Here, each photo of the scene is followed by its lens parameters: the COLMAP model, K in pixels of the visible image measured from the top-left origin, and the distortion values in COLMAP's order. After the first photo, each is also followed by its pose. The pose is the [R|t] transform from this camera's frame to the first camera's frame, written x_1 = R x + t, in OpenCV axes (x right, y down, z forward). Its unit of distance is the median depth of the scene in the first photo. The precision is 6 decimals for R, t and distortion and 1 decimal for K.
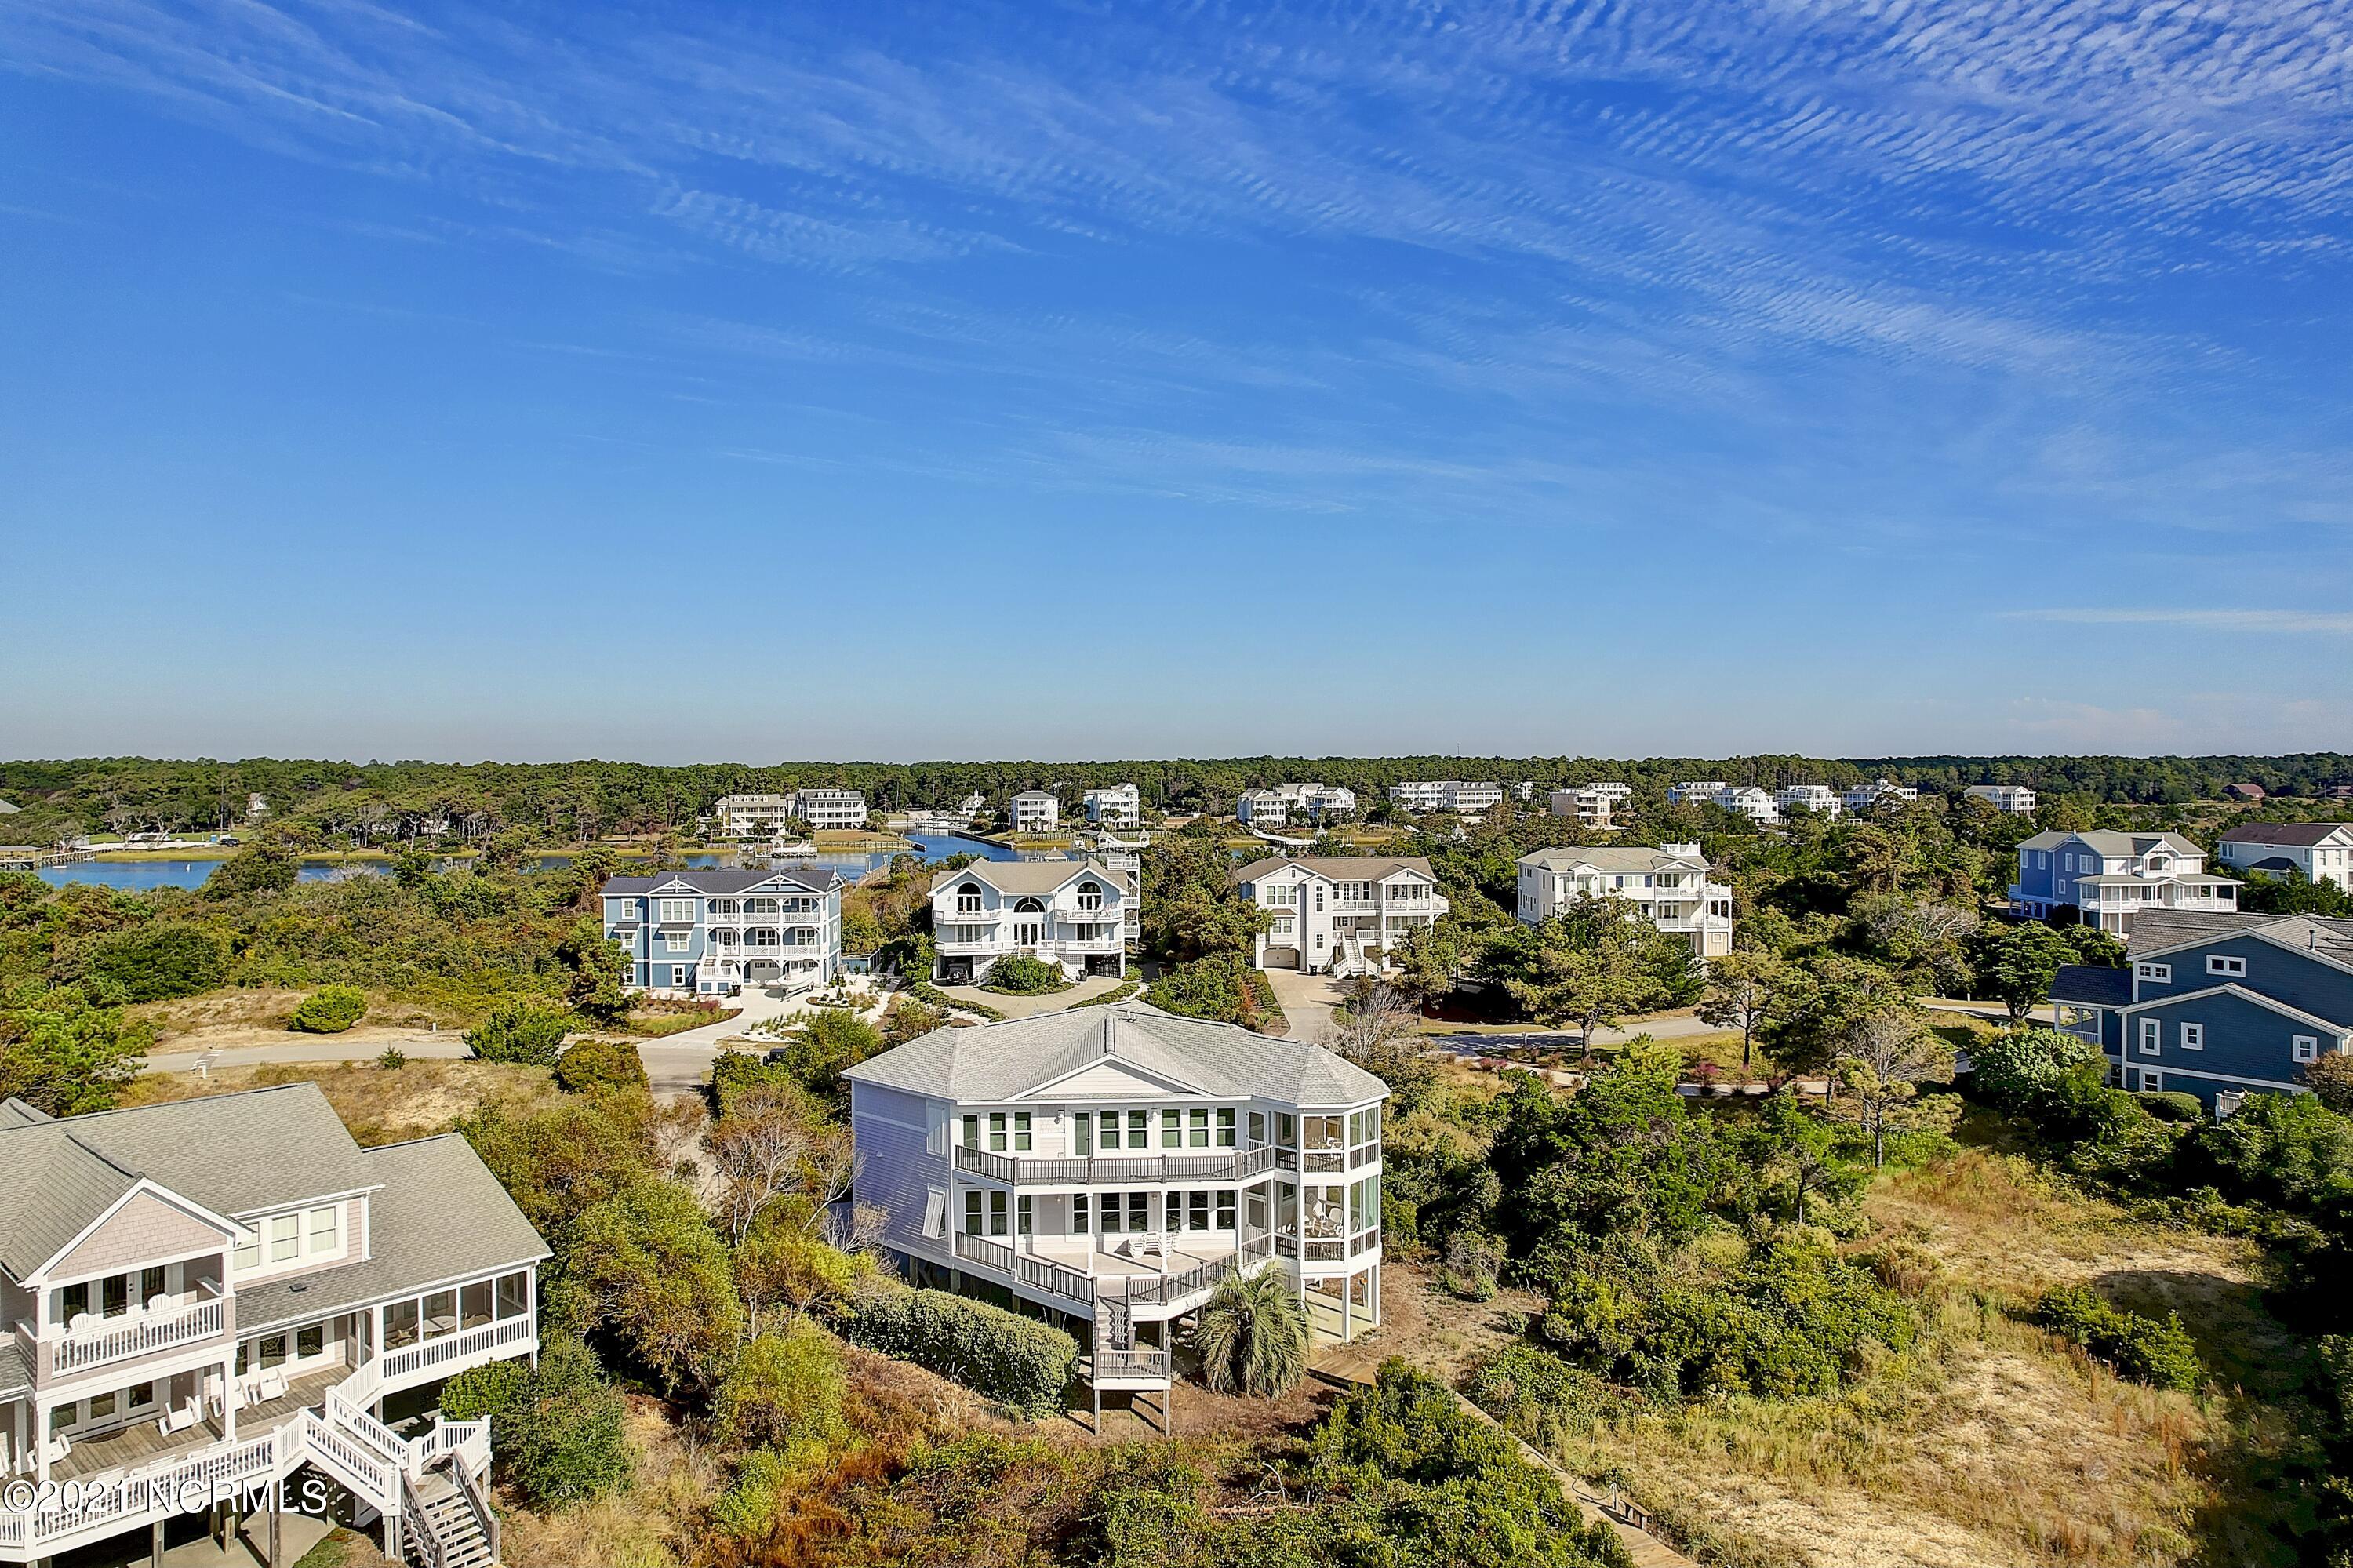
lens RADIAL K [[1458.1, 0, 1109.7], [0, 1458.1, 789.7], [0, 0, 1]] dist [-0.066717, 0.061849]
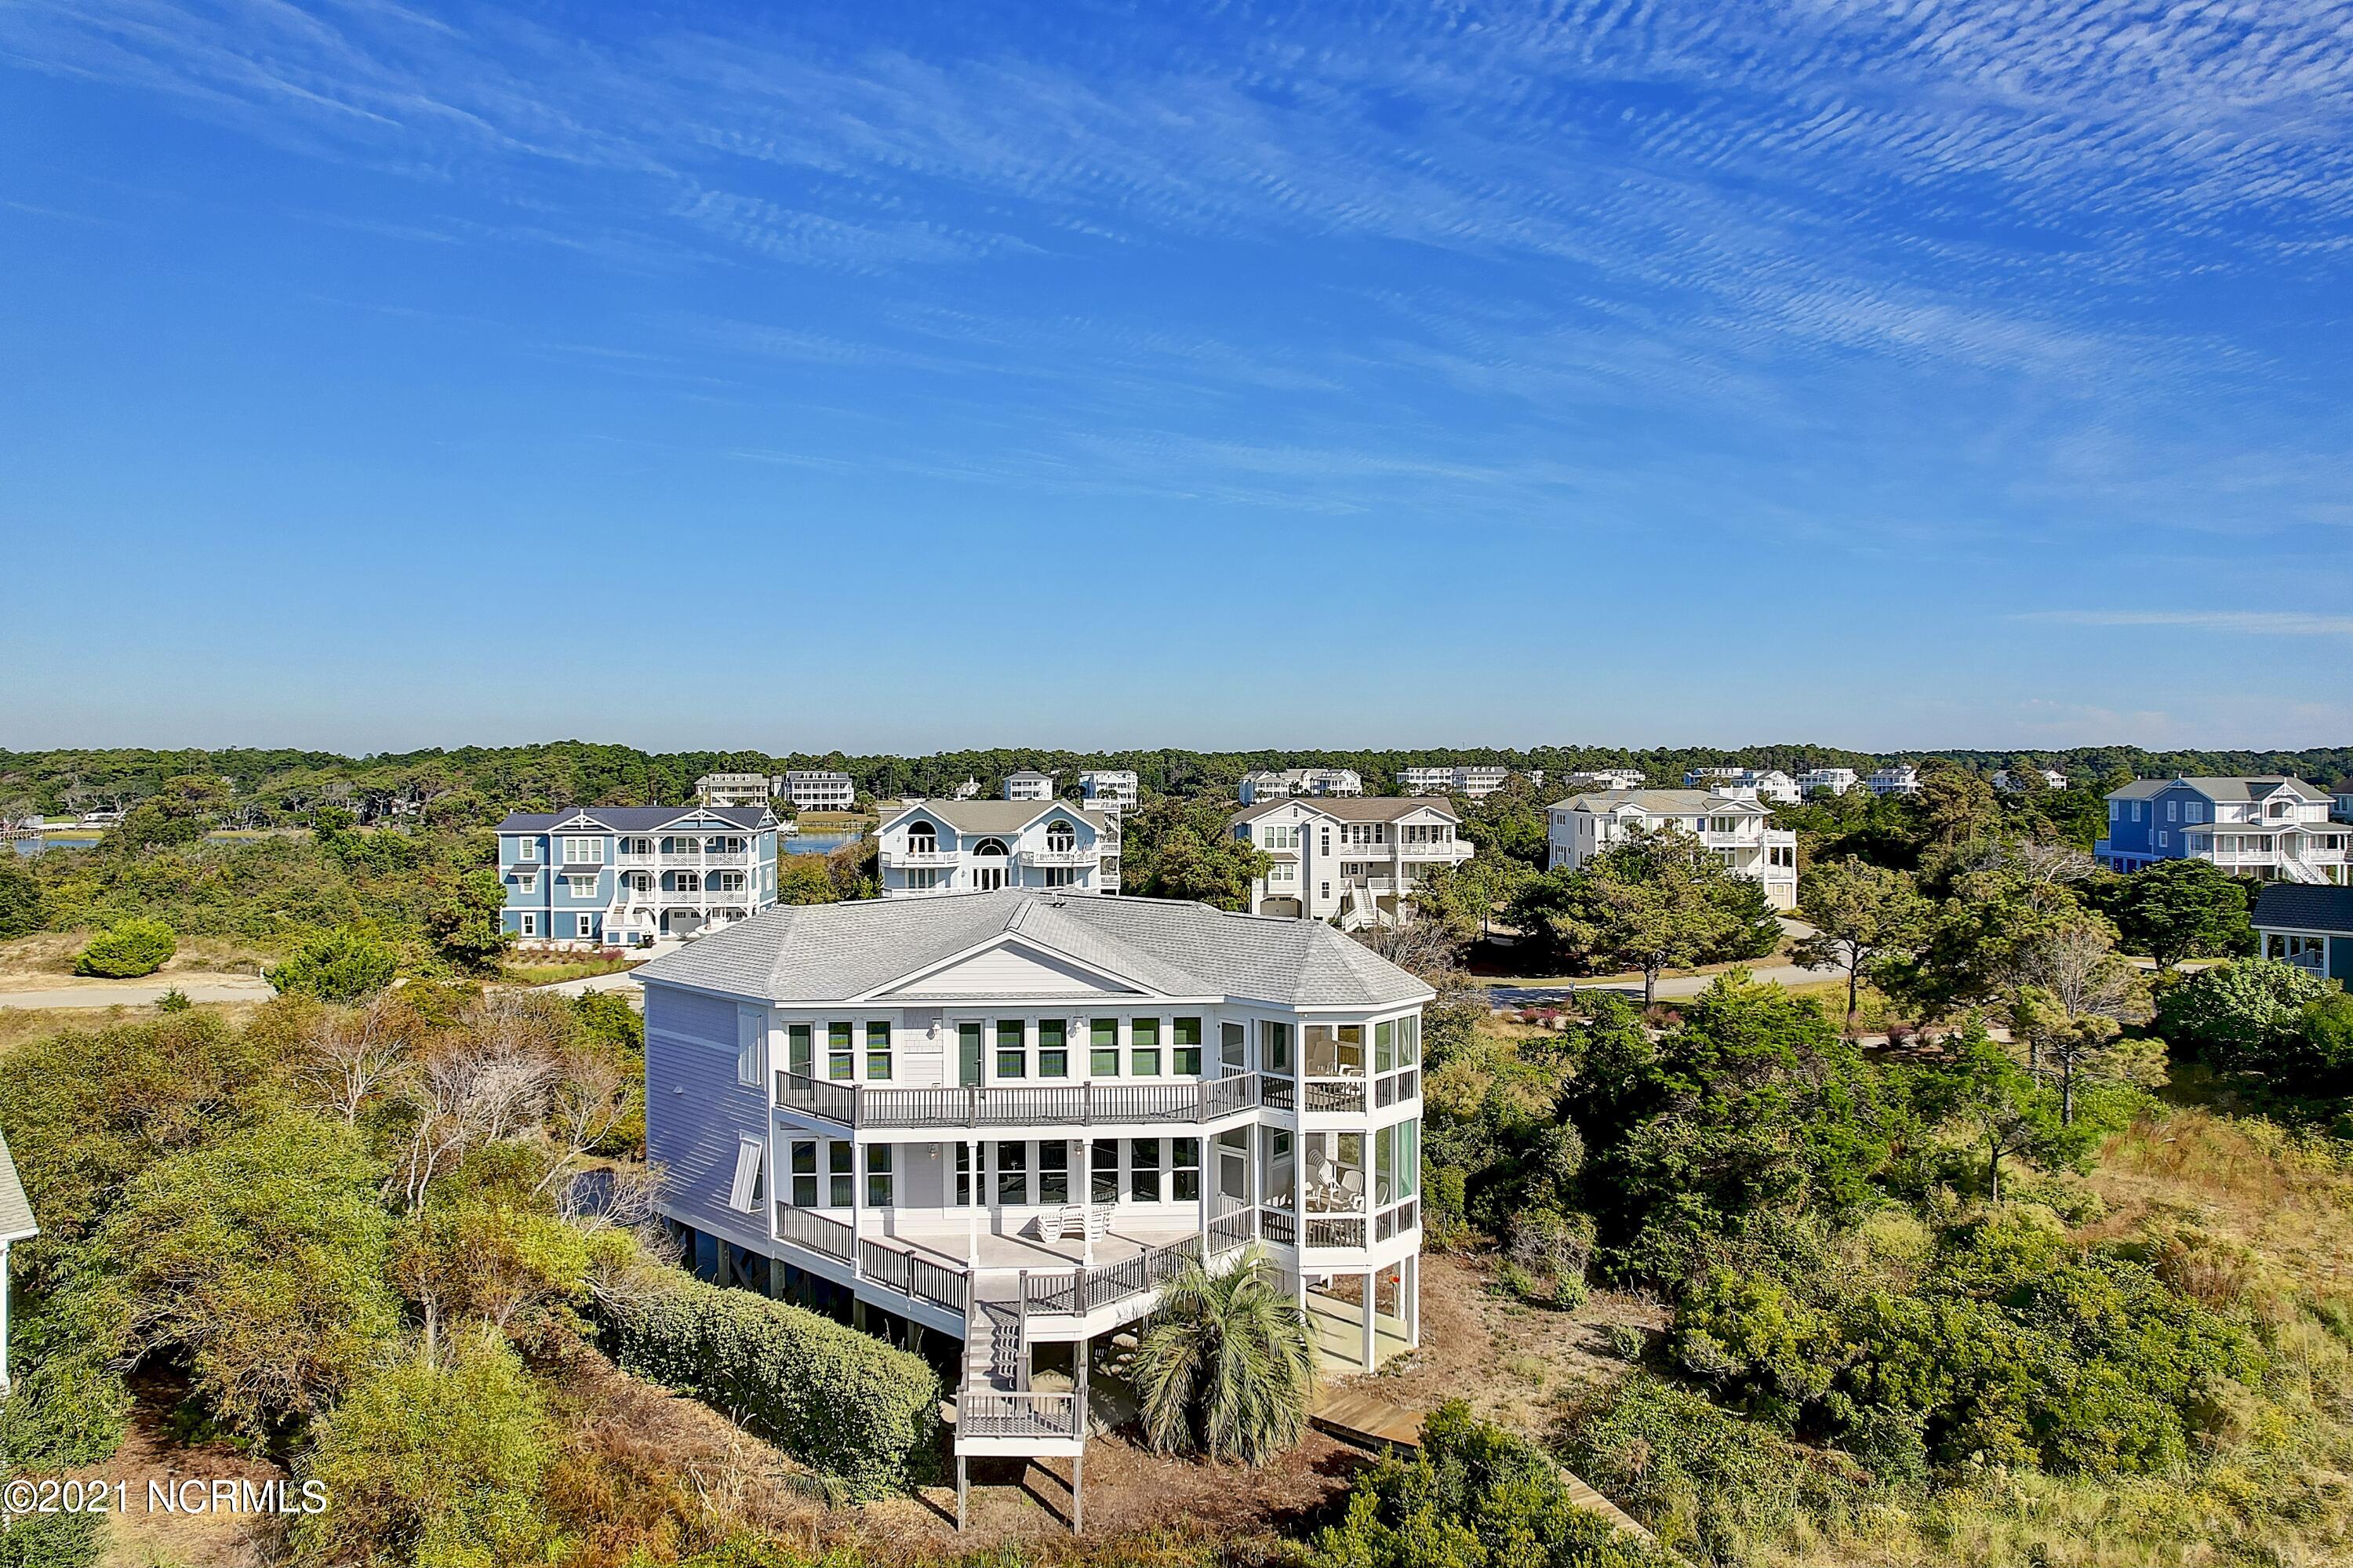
lens RADIAL K [[1458.1, 0, 1109.7], [0, 1458.1, 789.7], [0, 0, 1]] dist [-0.066717, 0.061849]
pose [[0.999994, 0.001256, -0.003187, 0.042359], [-0.001257, 0.999999, -0.000283, 0.104679], [0.003186, 0.000287, 0.999995, 0.304481]]
